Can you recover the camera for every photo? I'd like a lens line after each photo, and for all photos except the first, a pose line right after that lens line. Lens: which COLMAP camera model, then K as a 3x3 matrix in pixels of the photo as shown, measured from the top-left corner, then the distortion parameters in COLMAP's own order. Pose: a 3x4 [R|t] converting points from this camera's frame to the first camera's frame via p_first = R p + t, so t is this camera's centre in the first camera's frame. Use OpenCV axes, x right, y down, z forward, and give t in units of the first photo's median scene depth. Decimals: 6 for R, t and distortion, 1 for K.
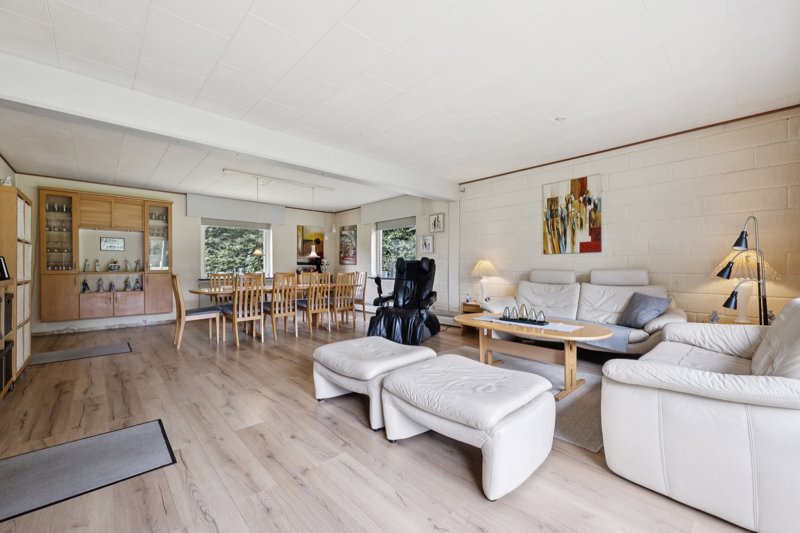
lens RADIAL K [[329.6, 0, 400.4], [0, 329.6, 273.1], [0, 0, 1]] dist [-0.000455, 0.000008]
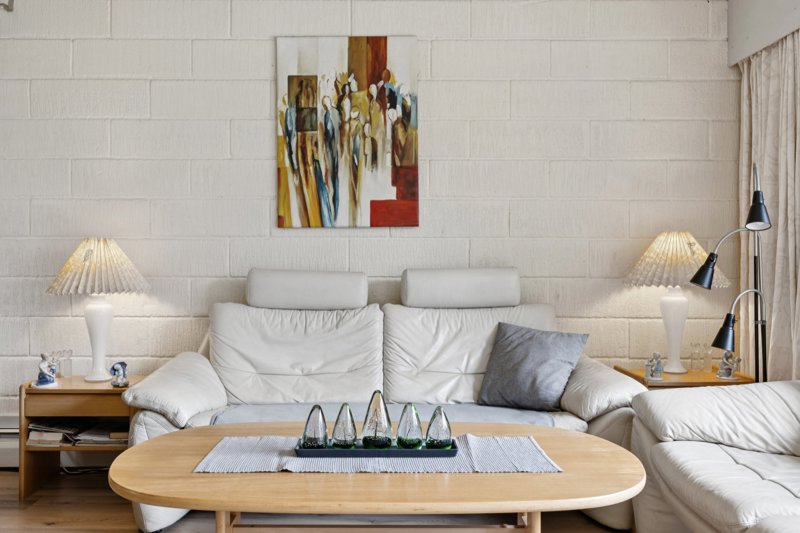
lens RADIAL K [[703.5, 0, 383.7], [0, 703.5, 264.4], [0, 0, 1]] dist [0.009224, 0.004077]
pose [[0.680513, 0.003616, 0.732727, -0.056839], [0.011093, 0.999822, -0.015236, -0.004595], [-0.732652, 0.018496, 0.680352, 0.422556]]
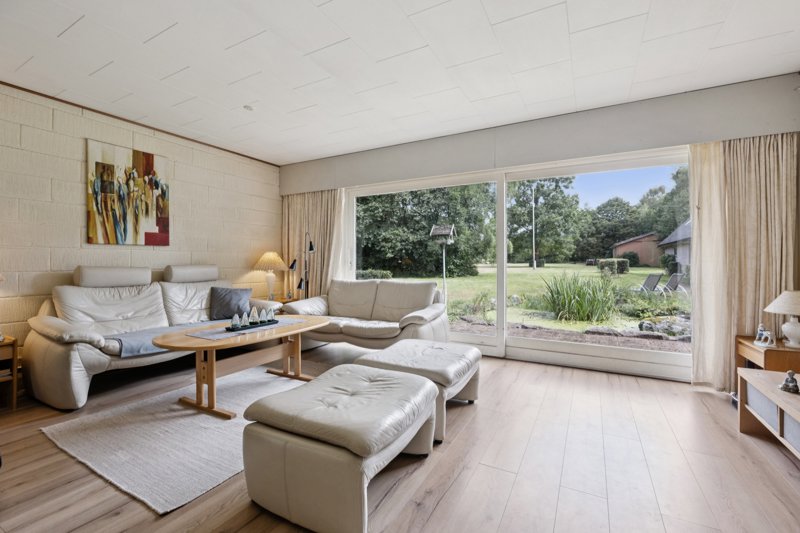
lens RADIAL K [[348.6, 0, 400.0], [0, 348.6, 266.5], [0, 0, 1]] dist [-0.002463, -0.000364]
pose [[-0.314723, -0.009807, 0.949133, -0.458233], [0.018453, 0.999694, 0.016448, -0.012456], [-0.949004, 0.022691, -0.314446, 0.680127]]
